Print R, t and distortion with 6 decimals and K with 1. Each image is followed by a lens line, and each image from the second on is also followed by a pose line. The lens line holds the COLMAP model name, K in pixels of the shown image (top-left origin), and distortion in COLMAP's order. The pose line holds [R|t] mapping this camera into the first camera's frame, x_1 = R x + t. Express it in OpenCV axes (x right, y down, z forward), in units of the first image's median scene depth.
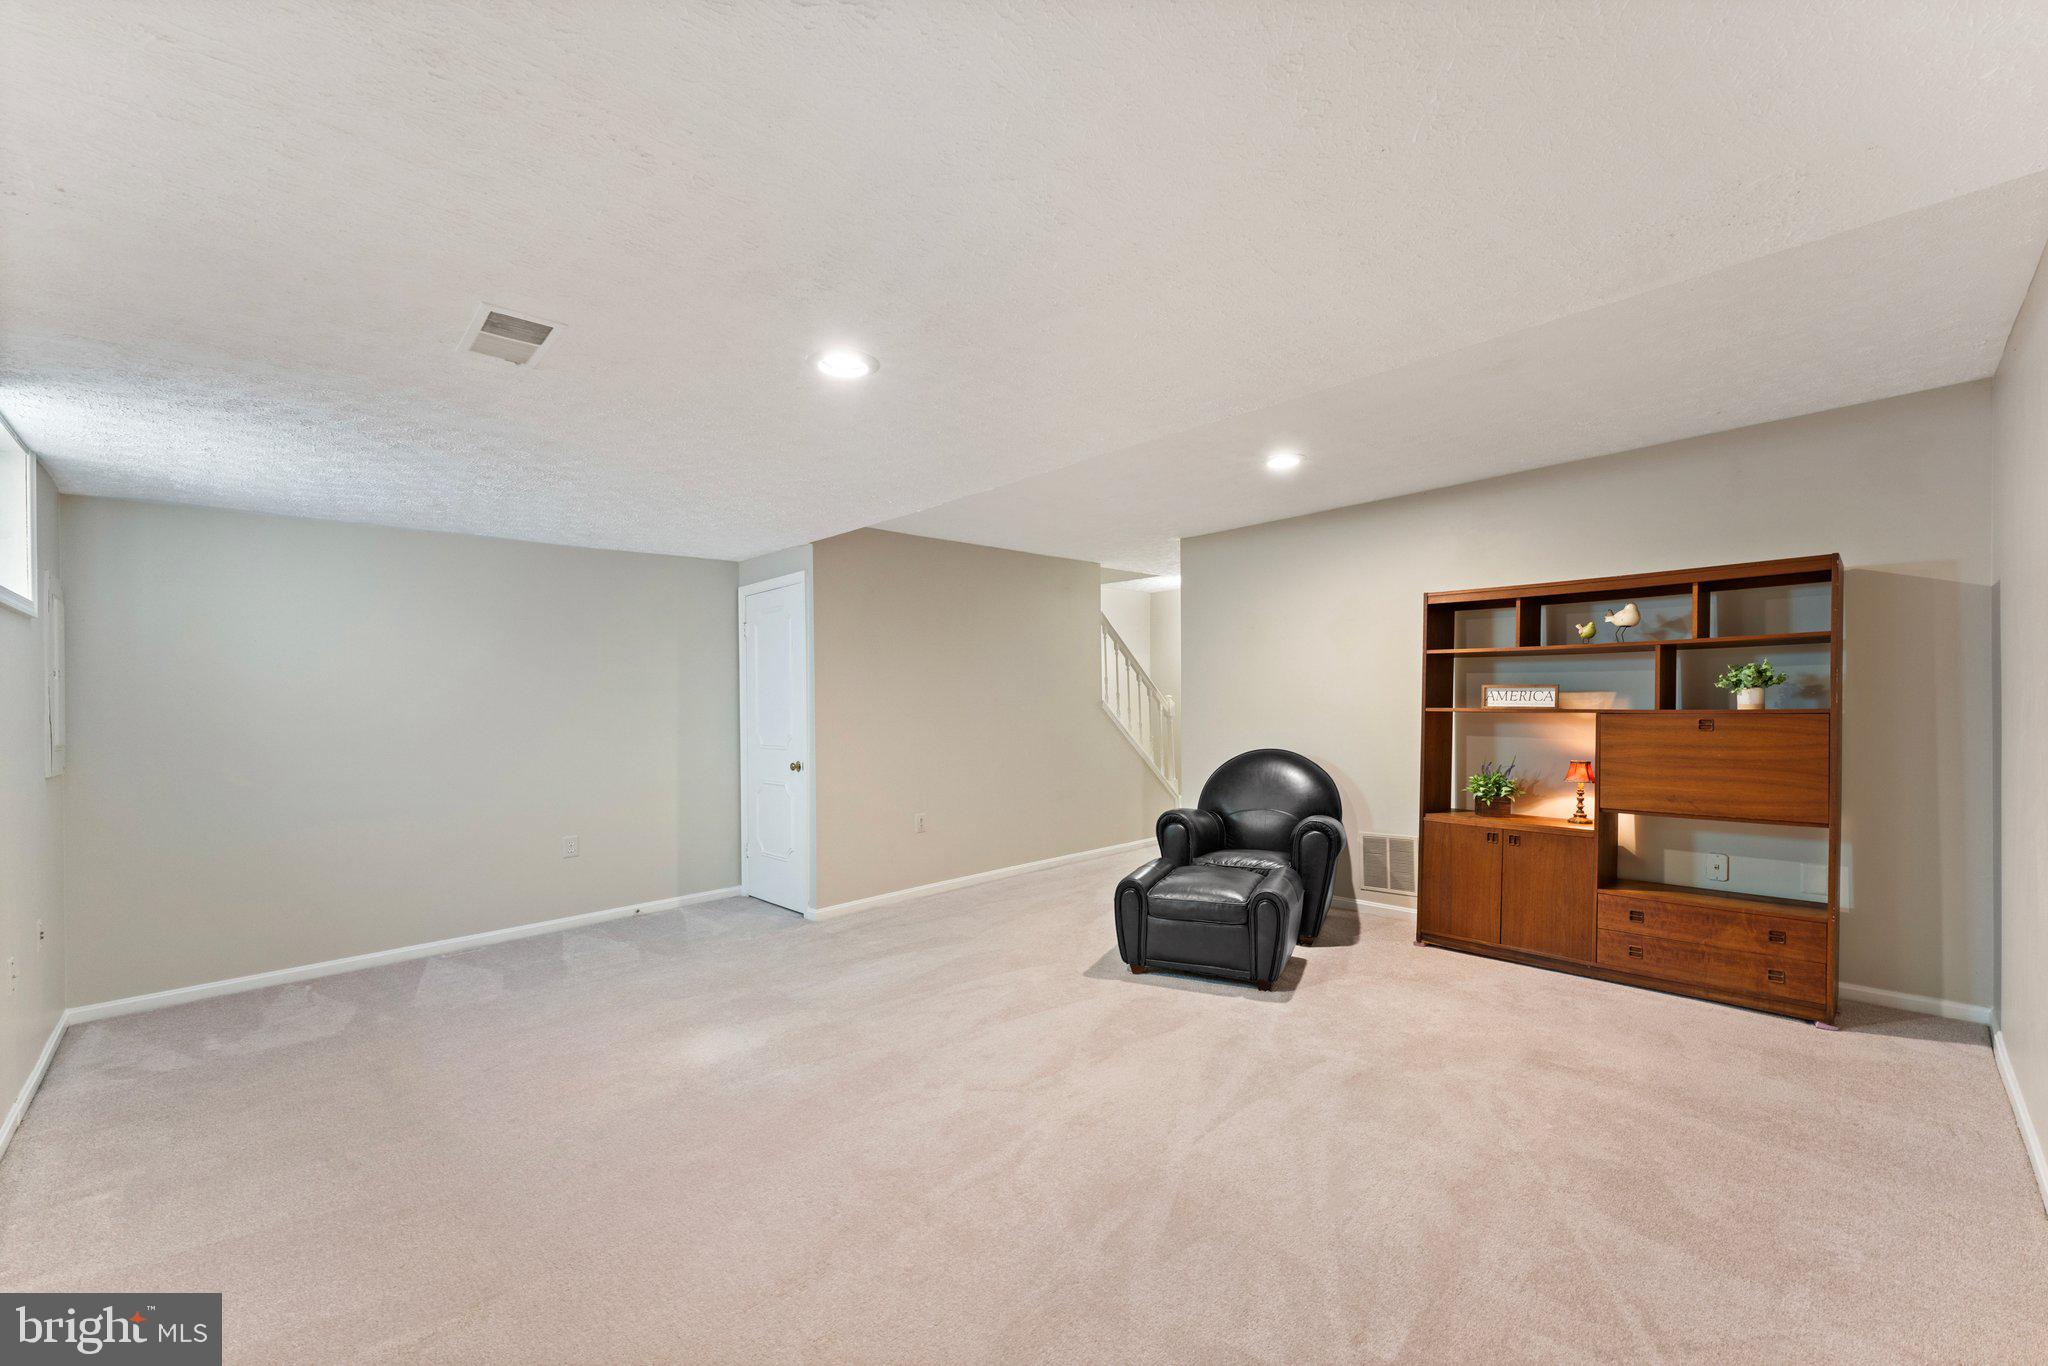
lens RADIAL K [[814.9, 0, 1025.8], [0, 814.9, 692.7], [0, 0, 1]] dist [0.000476, -0.000103]
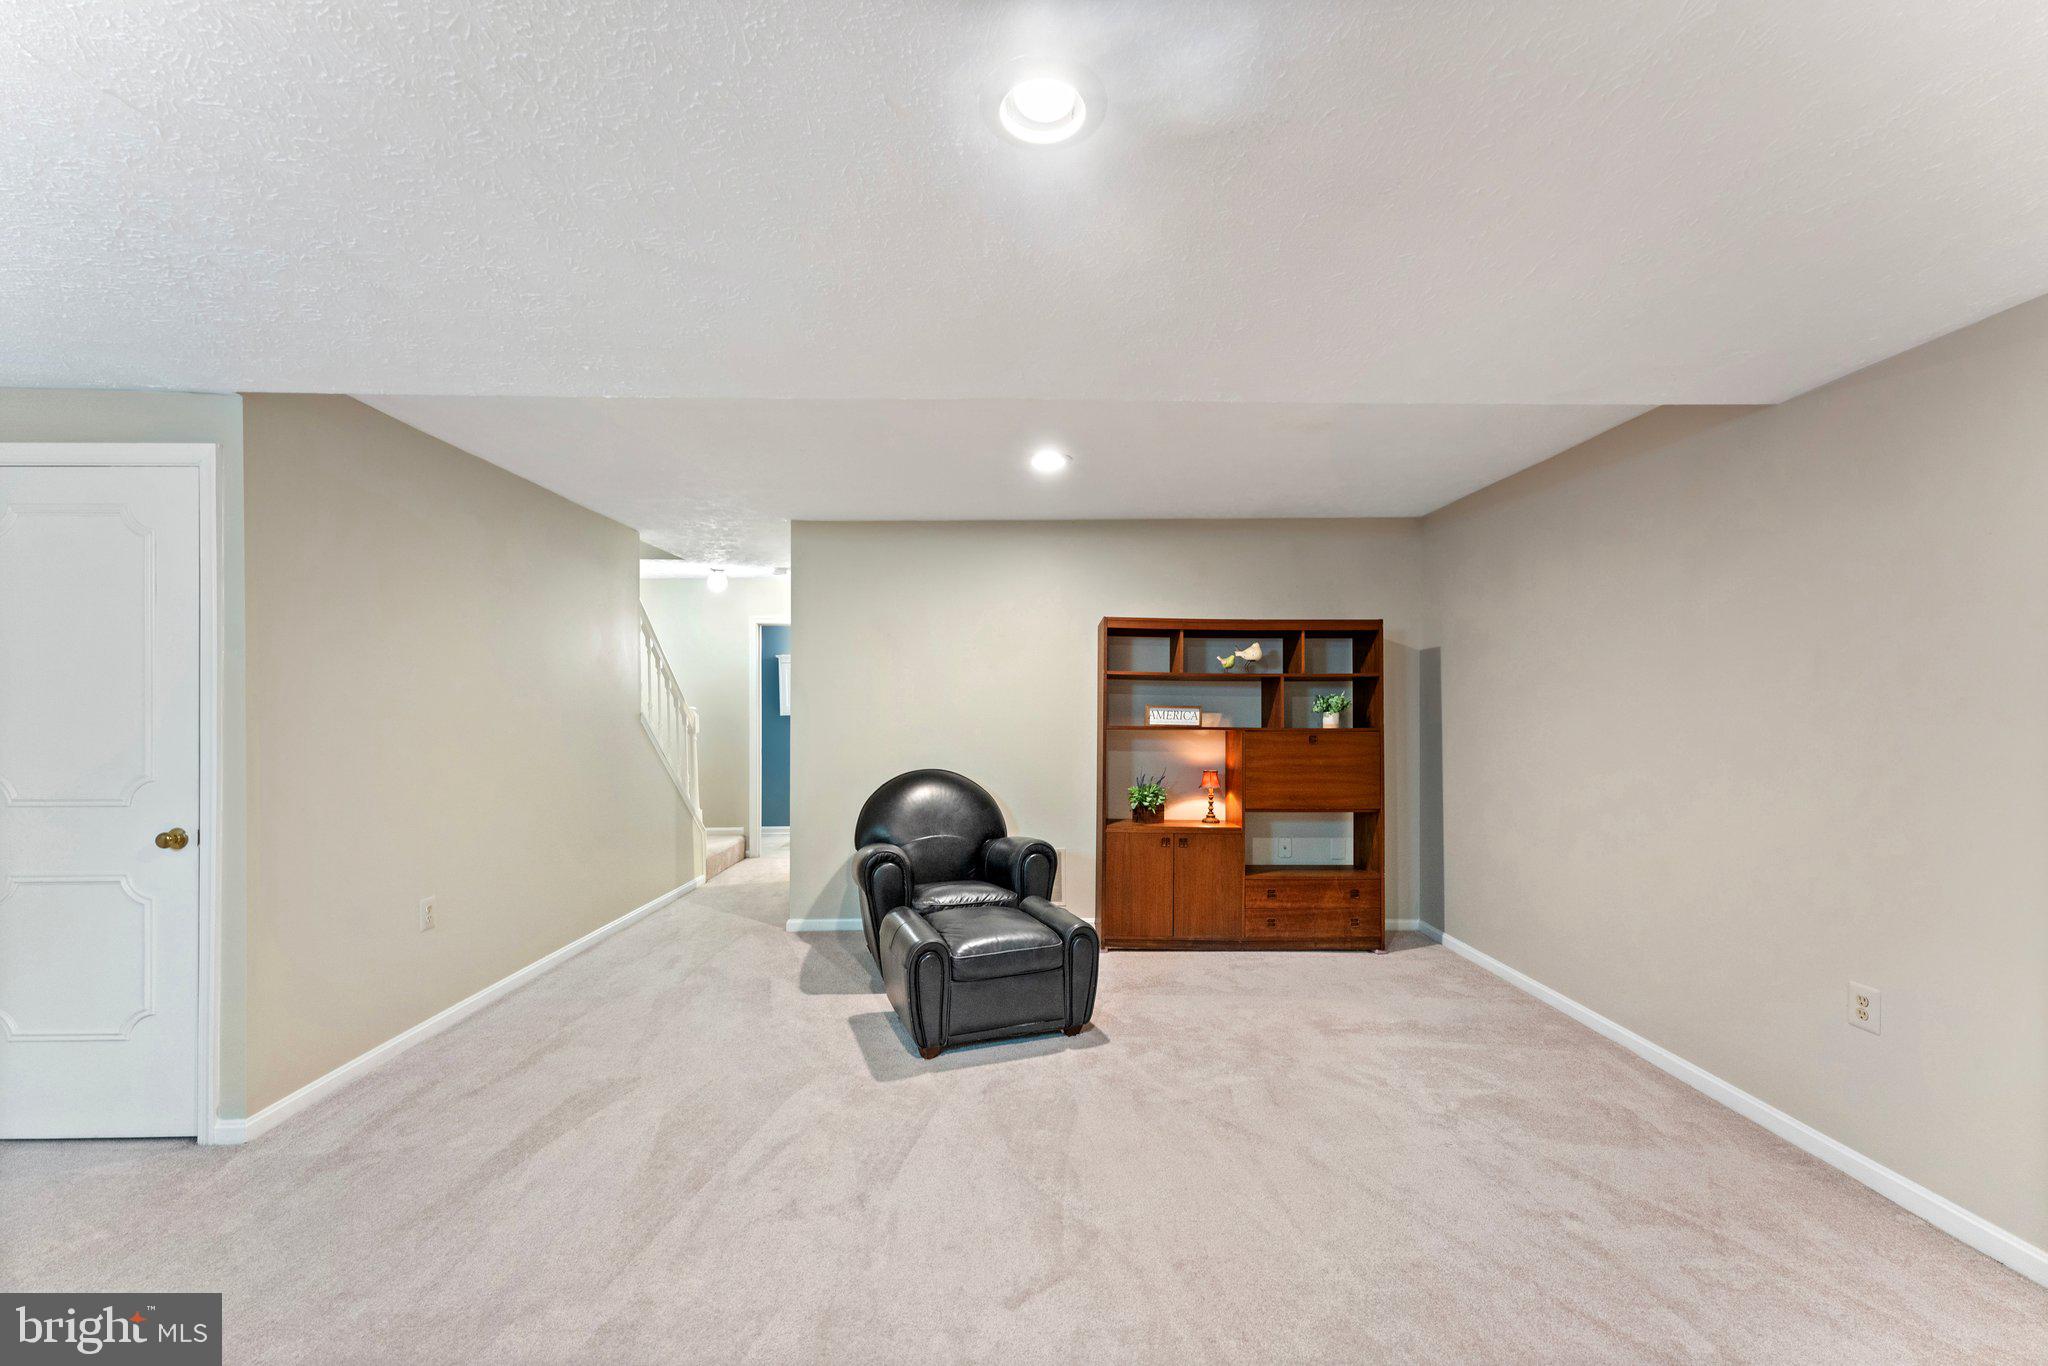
lens RADIAL K [[820.8, 0, 1019.7], [0, 820.8, 701.3], [0, 0, 1]] dist [0.003034, 0.000286]
pose [[0.680367, 0.025779, 0.732418, -0.403879], [-0.020435, 0.999660, -0.016203, 0.007519], [-0.732586, -0.003943, 0.680663, 0.393183]]
